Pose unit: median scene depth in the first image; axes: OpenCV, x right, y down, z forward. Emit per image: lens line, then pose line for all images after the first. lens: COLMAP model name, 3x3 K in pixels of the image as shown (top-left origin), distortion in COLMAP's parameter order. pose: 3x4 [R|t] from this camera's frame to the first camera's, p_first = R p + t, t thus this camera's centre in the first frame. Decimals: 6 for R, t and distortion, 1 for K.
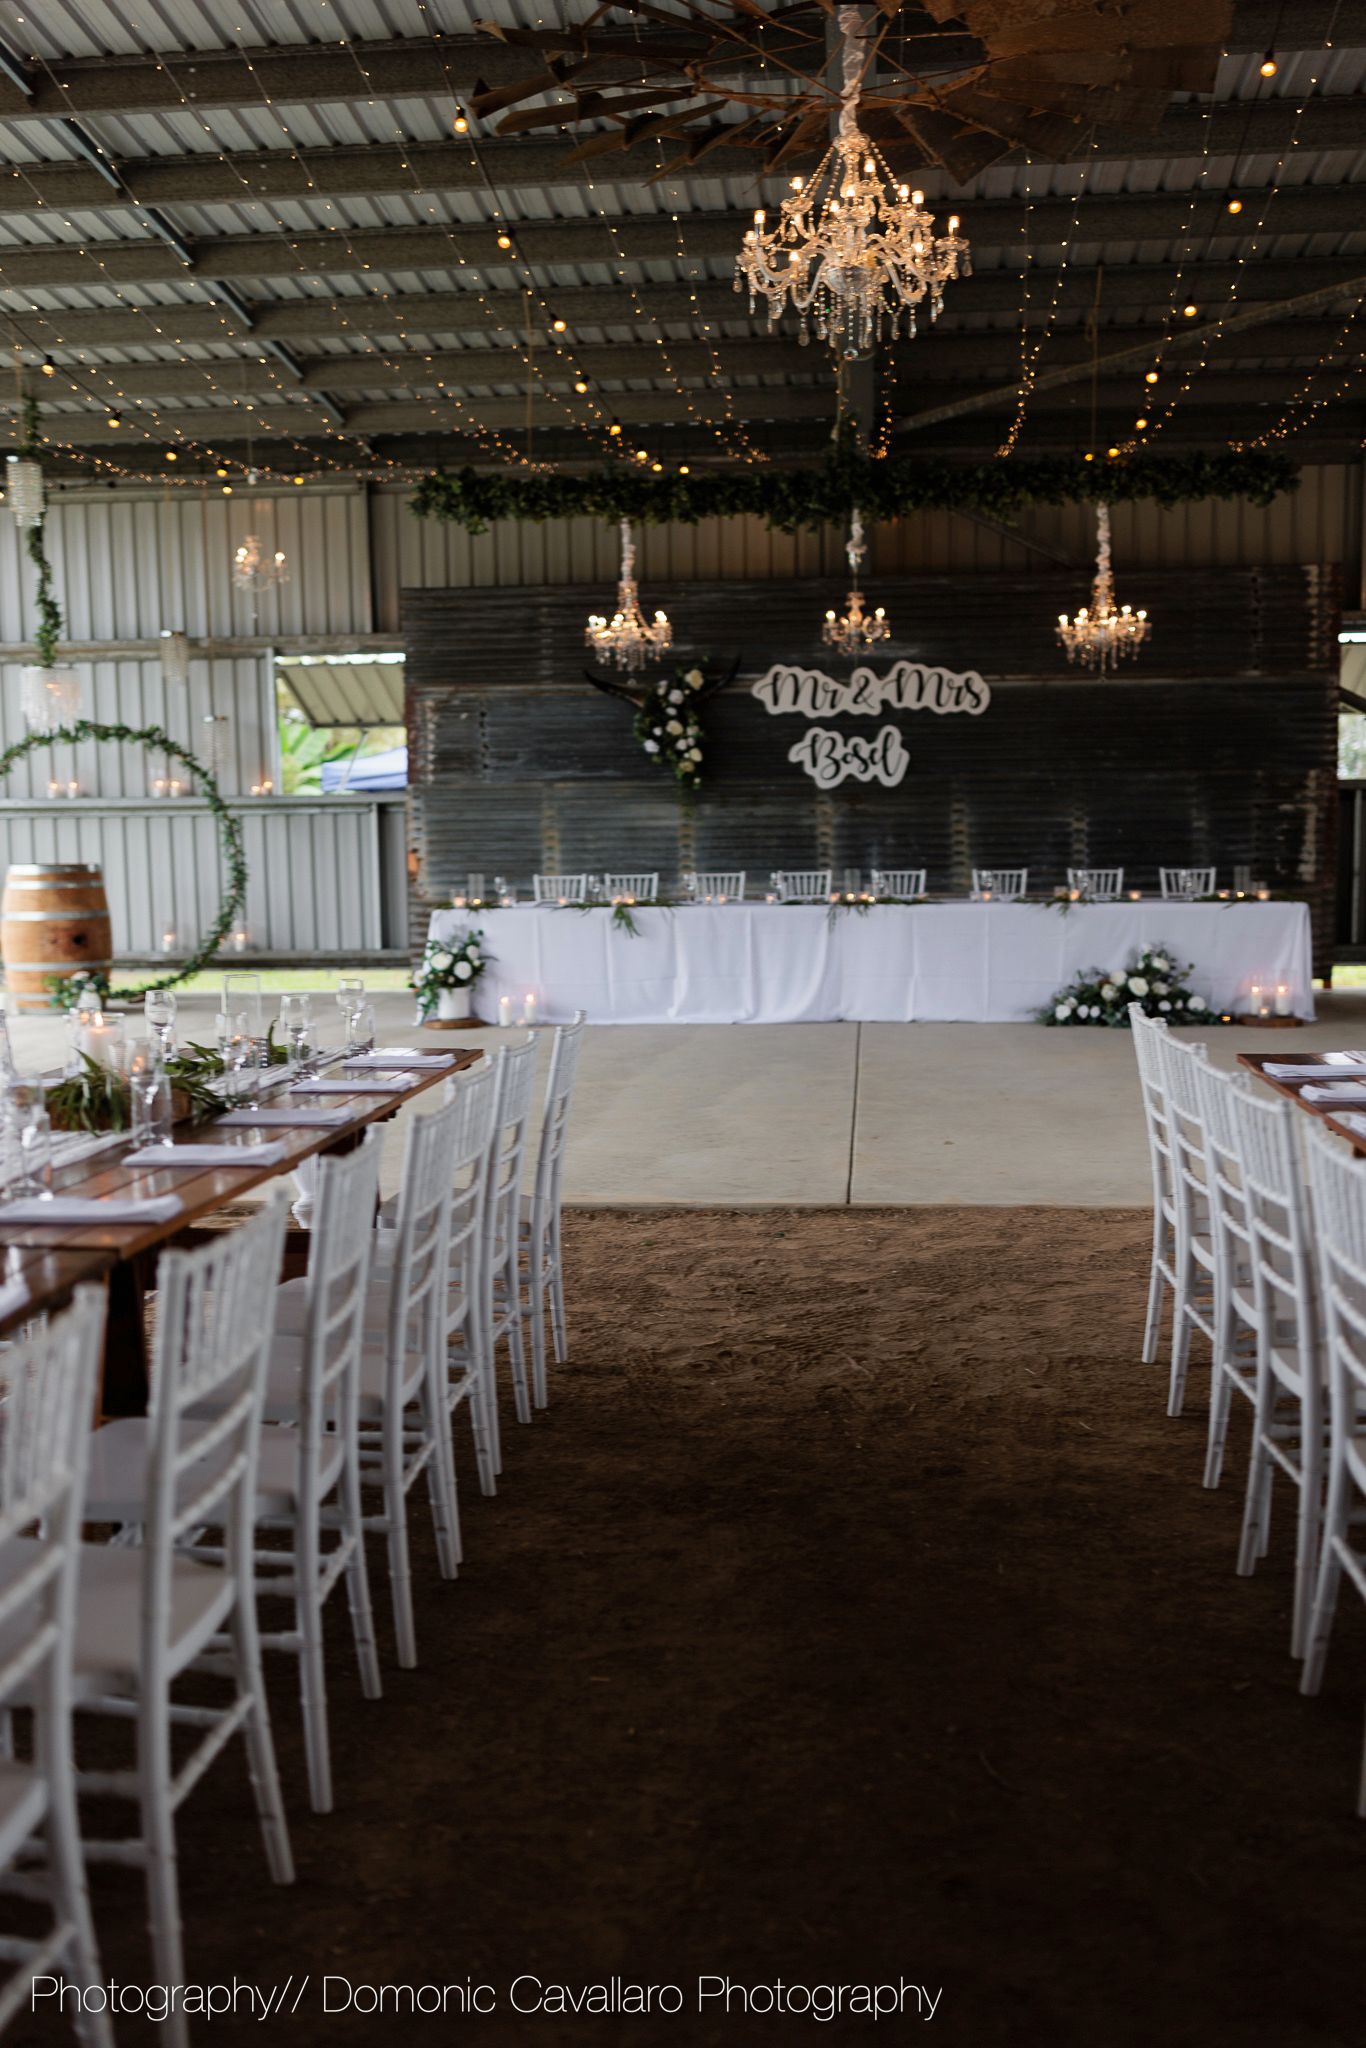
lens RADIAL K [[1947.2, 0, 670.0], [0, 1947.2, 1078.6], [0, 0, 1]] dist [0.007620, -0.027373]
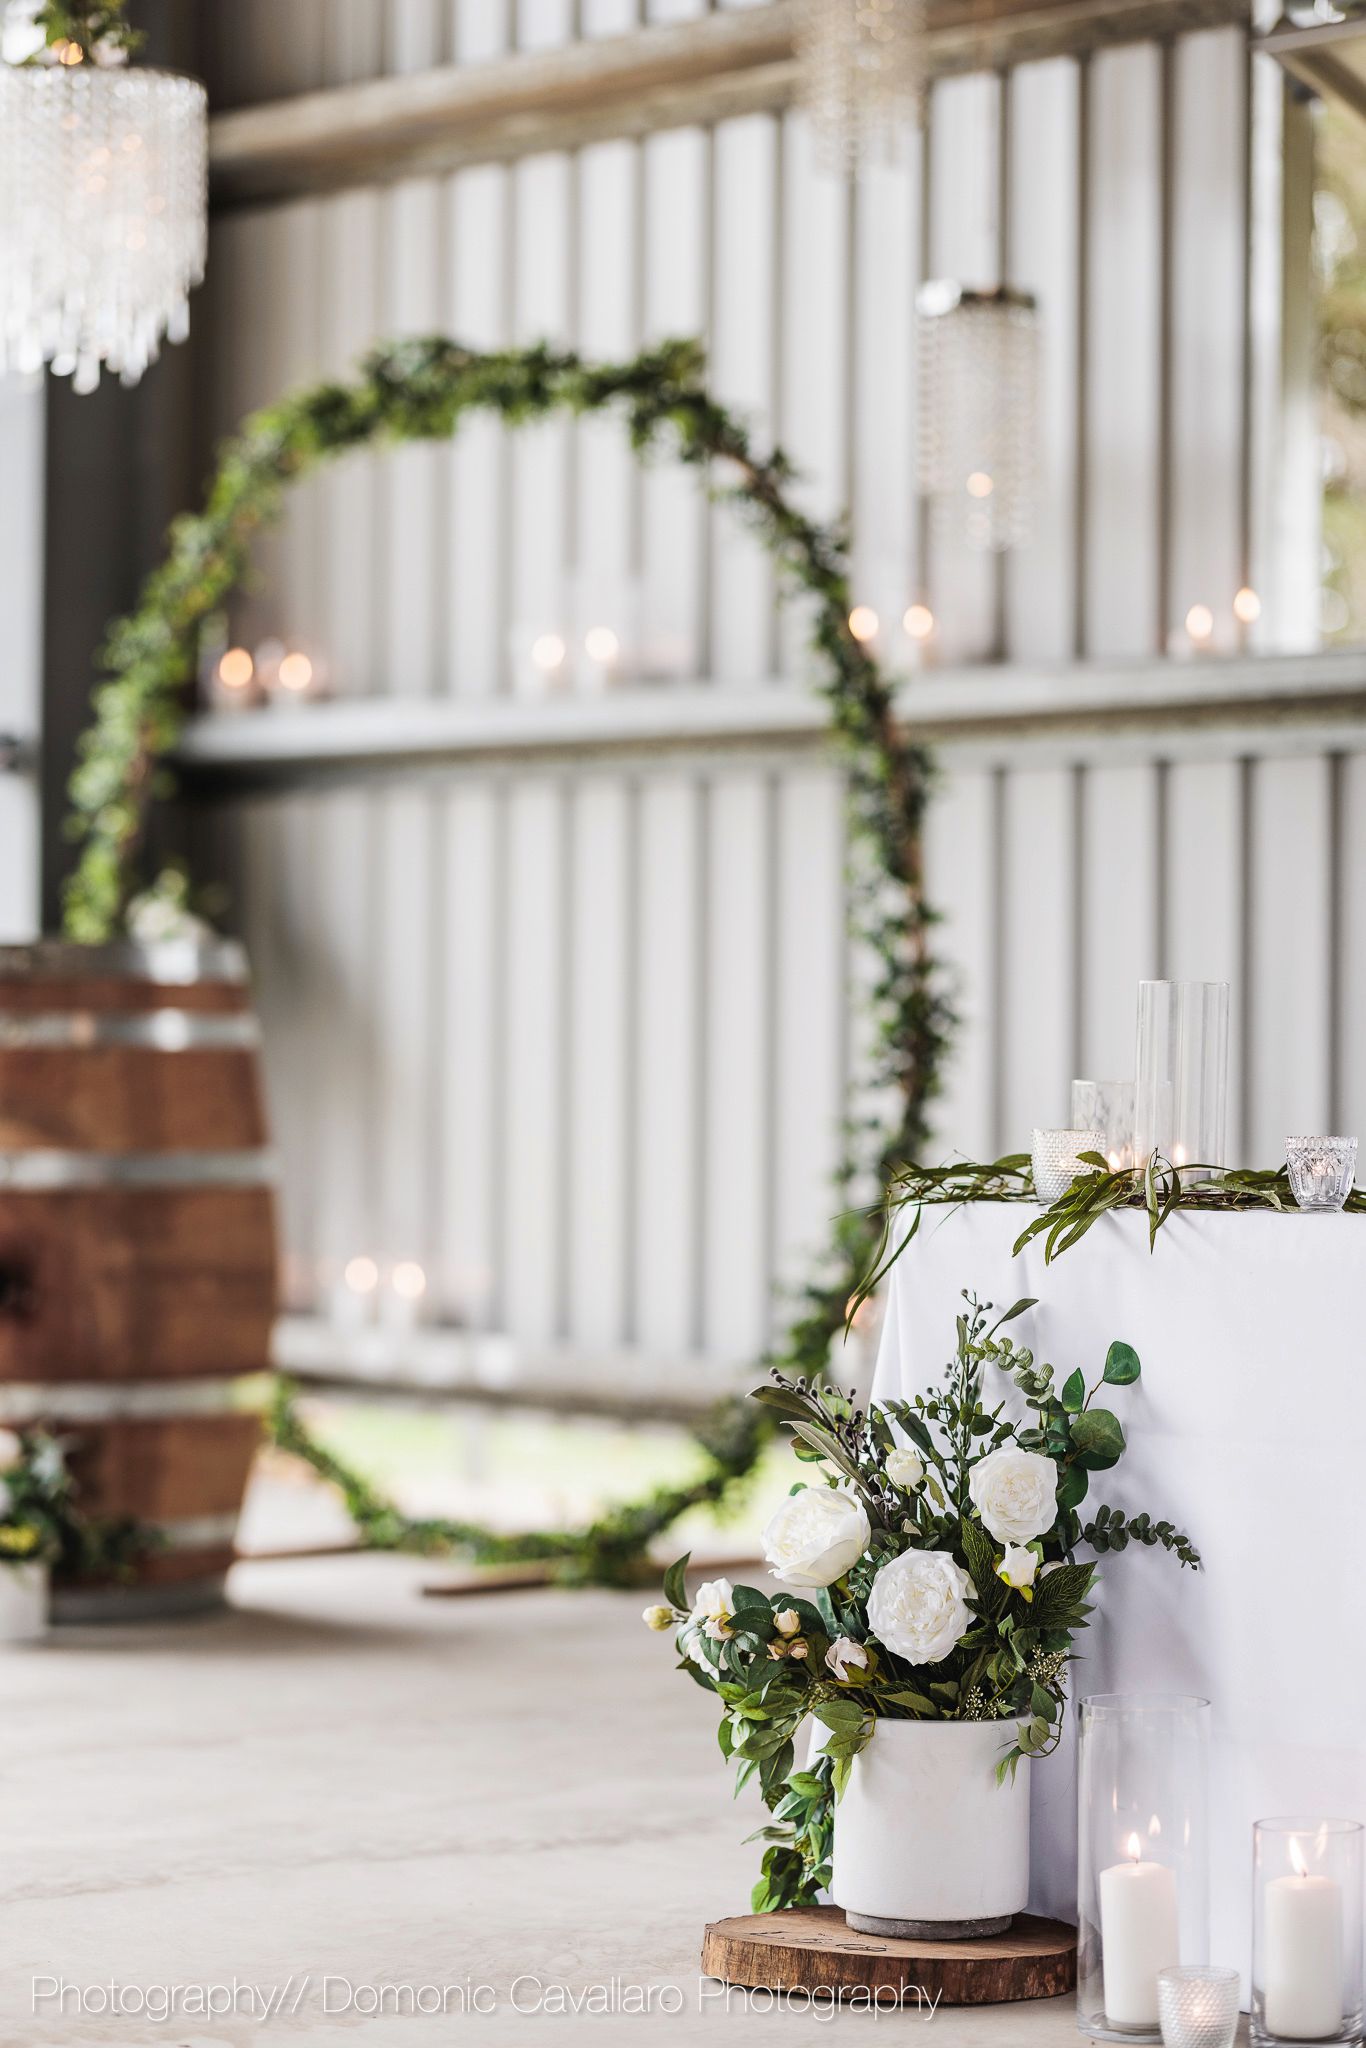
lens RADIAL K [[5076.8, 0, 683.0], [0, 5076.8, 1024.0], [0, 0, 1]] dist [-0.053354, 0.954642]
pose [[0.743413, 0.018705, -0.668571, 0.124732], [-0.104207, 0.990641, -0.088156, -0.056632], [0.660665, 0.135206, 0.738404, 0.613873]]
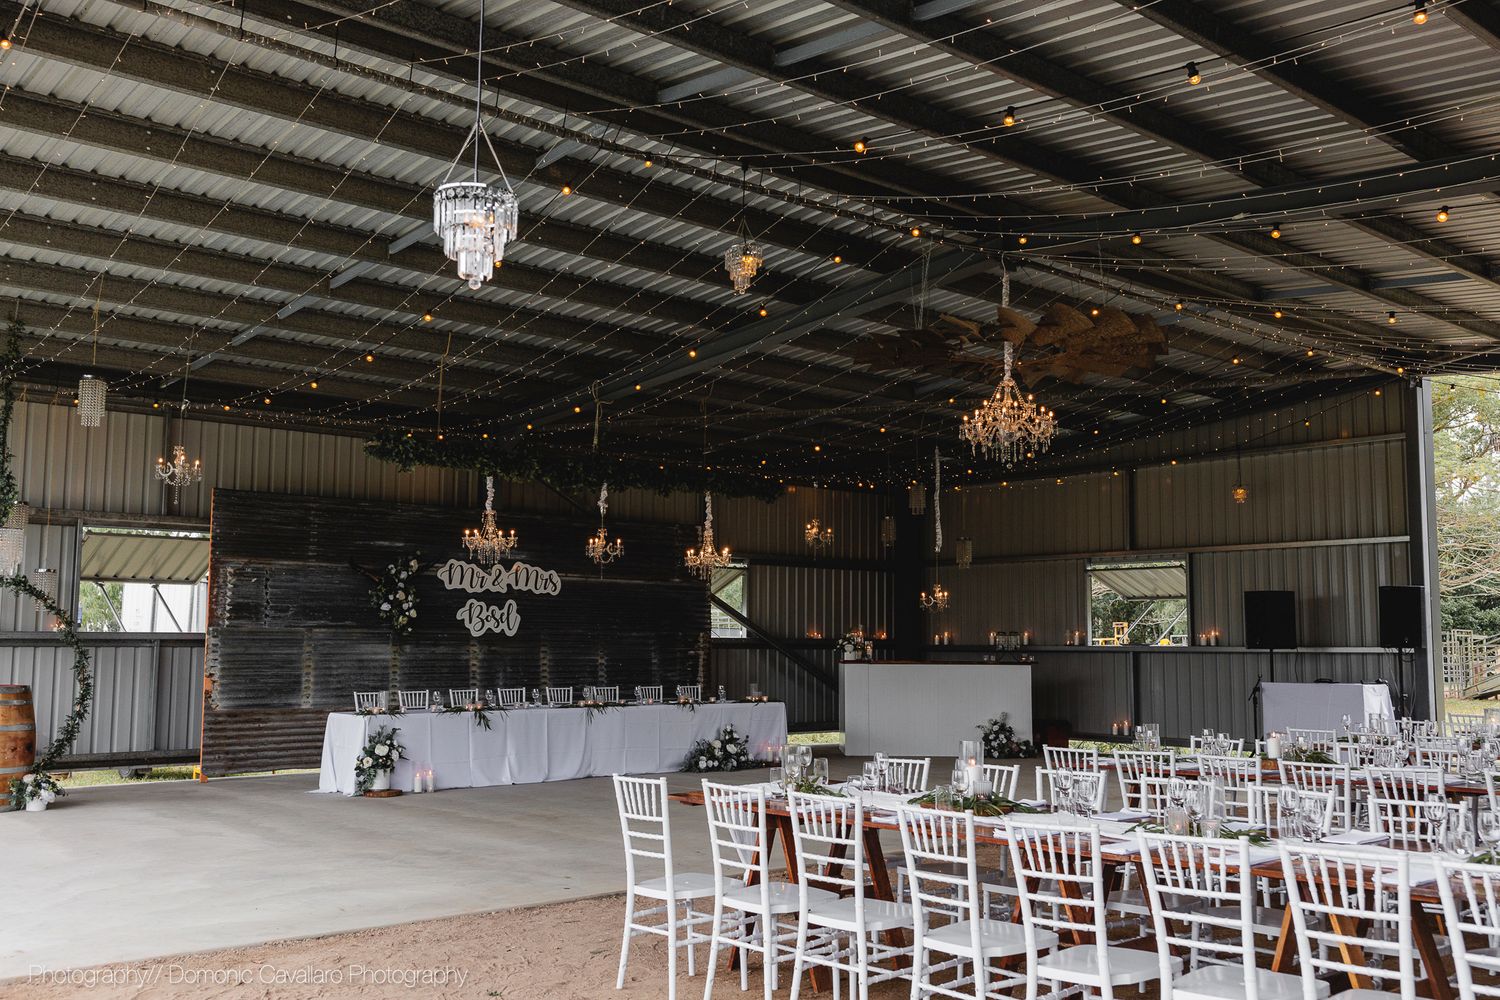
lens RADIAL K [[1432.2, 0, 750.0], [0, 1432.2, 500.0], [0, 0, 1]] dist [0.008854, -0.015878]
pose [[0.666147, 0.092382, 0.740077, -0.664330], [0.086268, 0.976094, -0.199494, -0.004389], [-0.740814, 0.196737, 0.642253, 0.055925]]
